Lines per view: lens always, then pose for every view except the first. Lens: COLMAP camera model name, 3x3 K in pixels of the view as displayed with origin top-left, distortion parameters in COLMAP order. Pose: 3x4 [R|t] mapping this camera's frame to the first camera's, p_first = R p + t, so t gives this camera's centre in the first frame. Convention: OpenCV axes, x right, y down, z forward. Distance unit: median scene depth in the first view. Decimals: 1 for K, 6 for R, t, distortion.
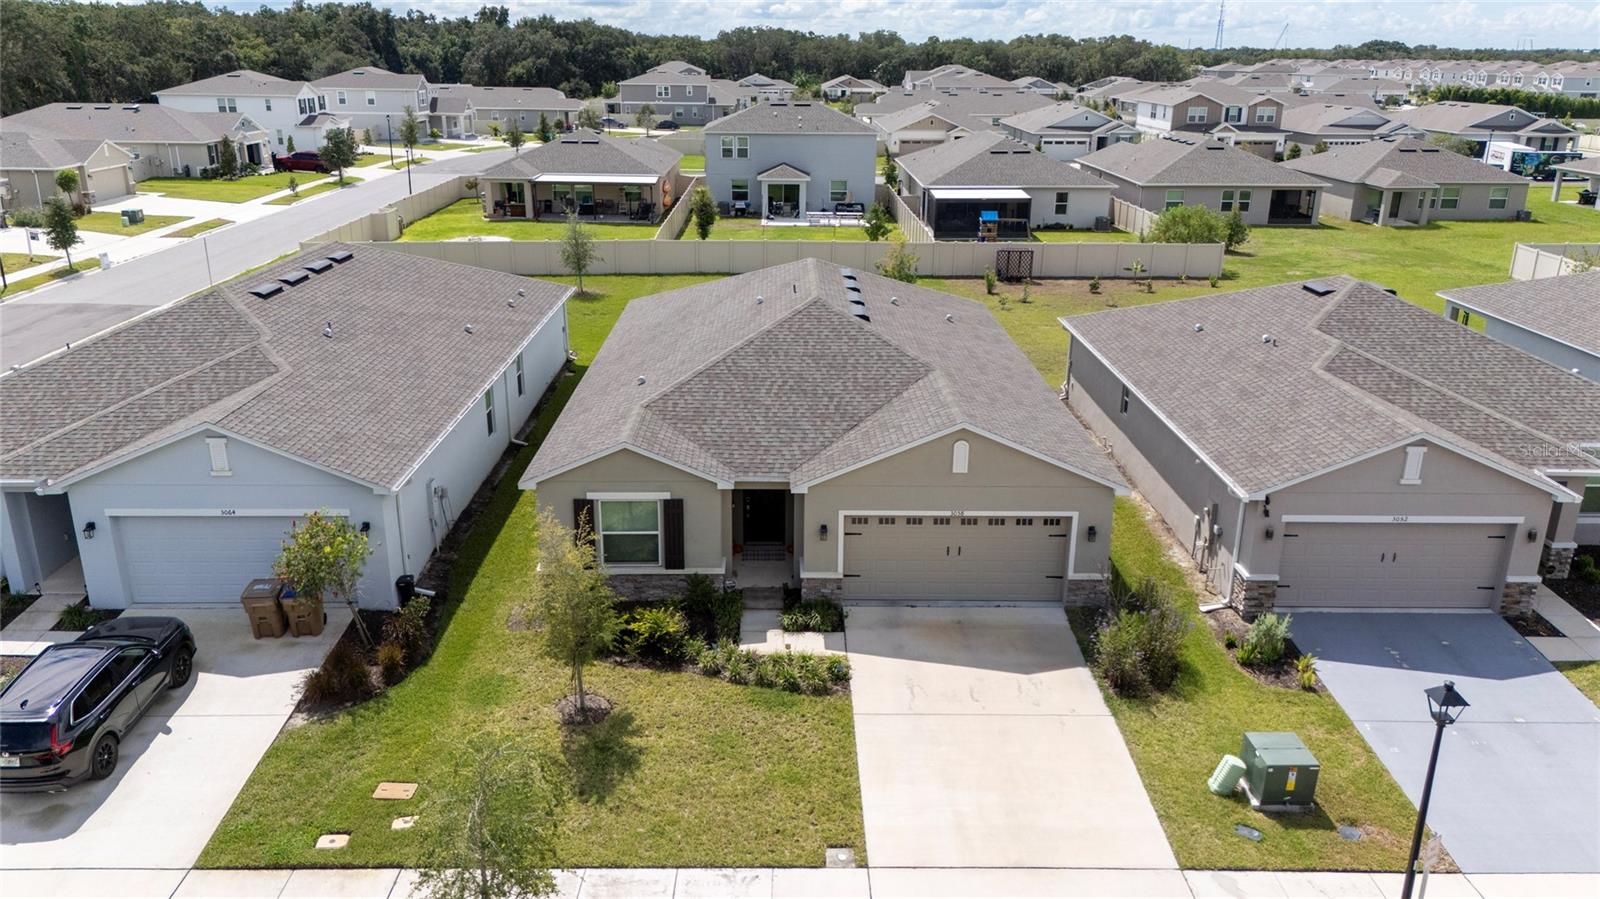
lens RADIAL K [[1234.1, 0, 785.1], [0, 1234.1, 456.8], [0, 0, 1]] dist [0.042360, -0.037392]
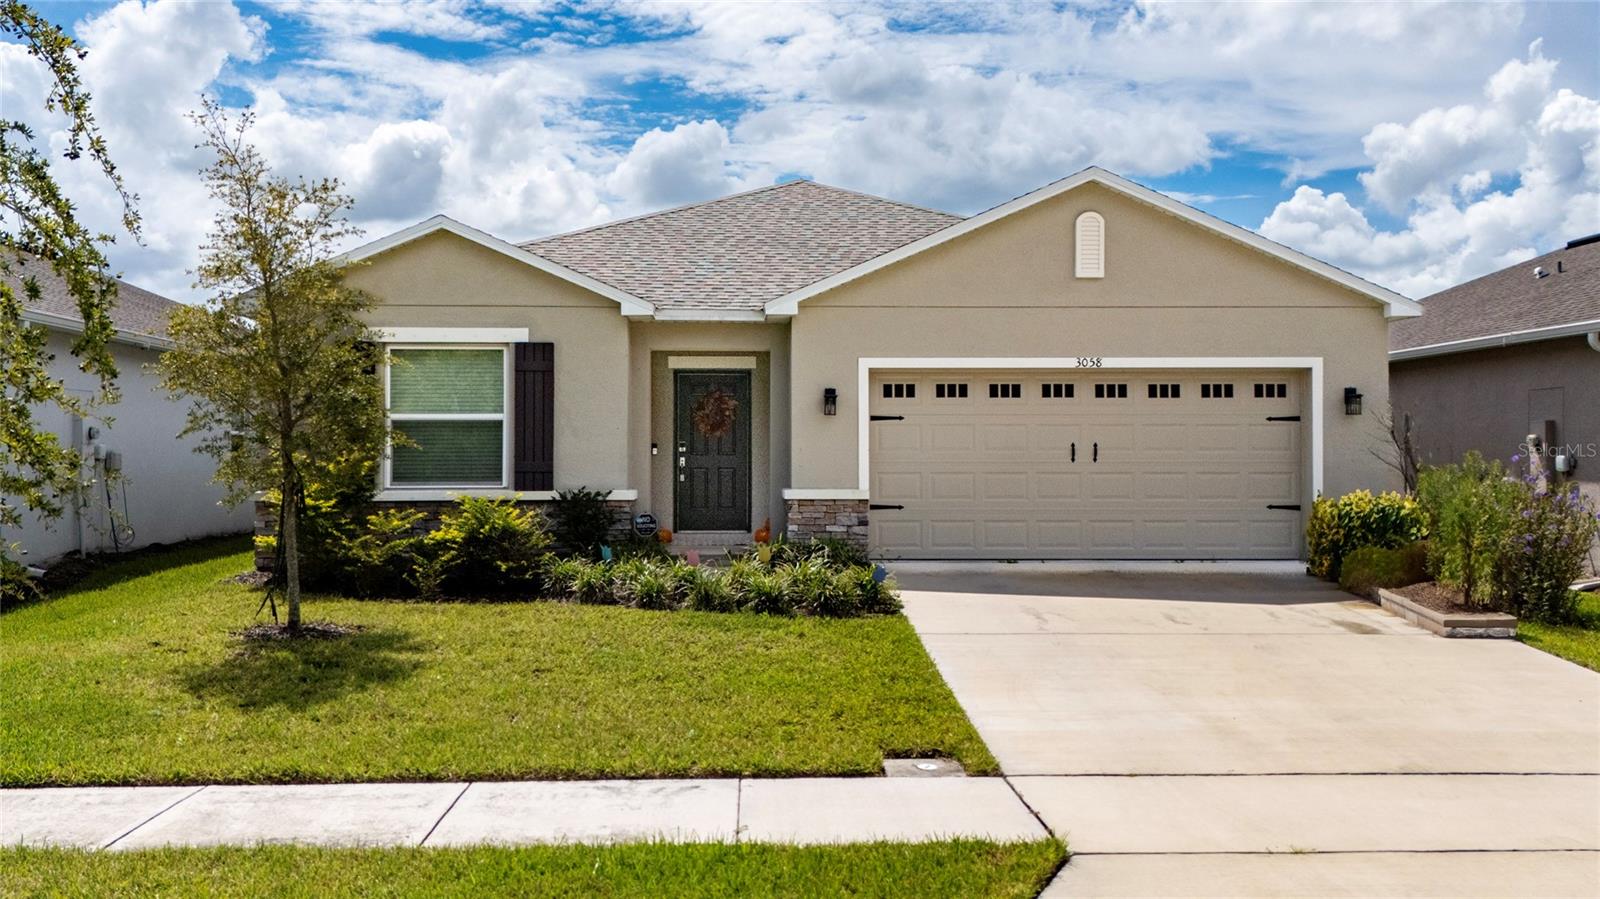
lens RADIAL K [[1567.8, 0, 797.2], [0, 1567.8, 427.8], [0, 0, 1]] dist [0.069223, -0.024503]
pose [[0.999195, -0.003979, 0.039912, -0.008118], [0.017112, 0.942249, -0.334477, 0.286641], [-0.036276, 0.334890, 0.941559, 0.394953]]
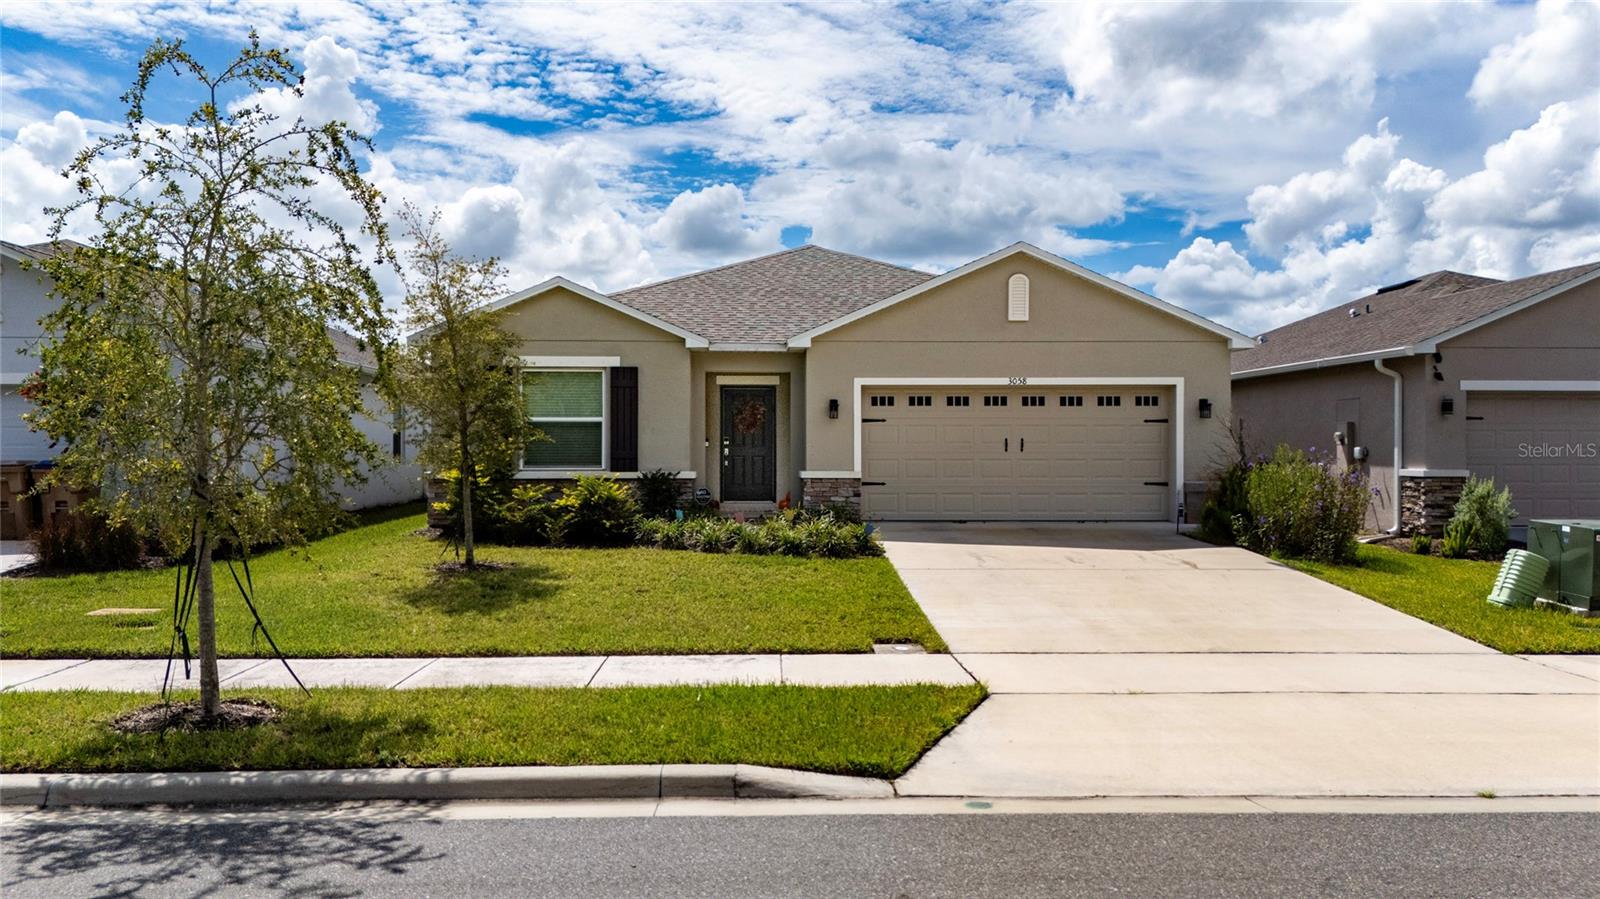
lens RADIAL K [[1234.1, 0, 785.1], [0, 1234.1, 456.8], [0, 0, 1]] dist [0.042360, -0.037392]
pose [[0.999611, -0.004261, 0.027577, -0.016763], [0.012626, 0.950384, -0.310822, 0.309653], [-0.024884, 0.311049, 0.950068, 0.327276]]
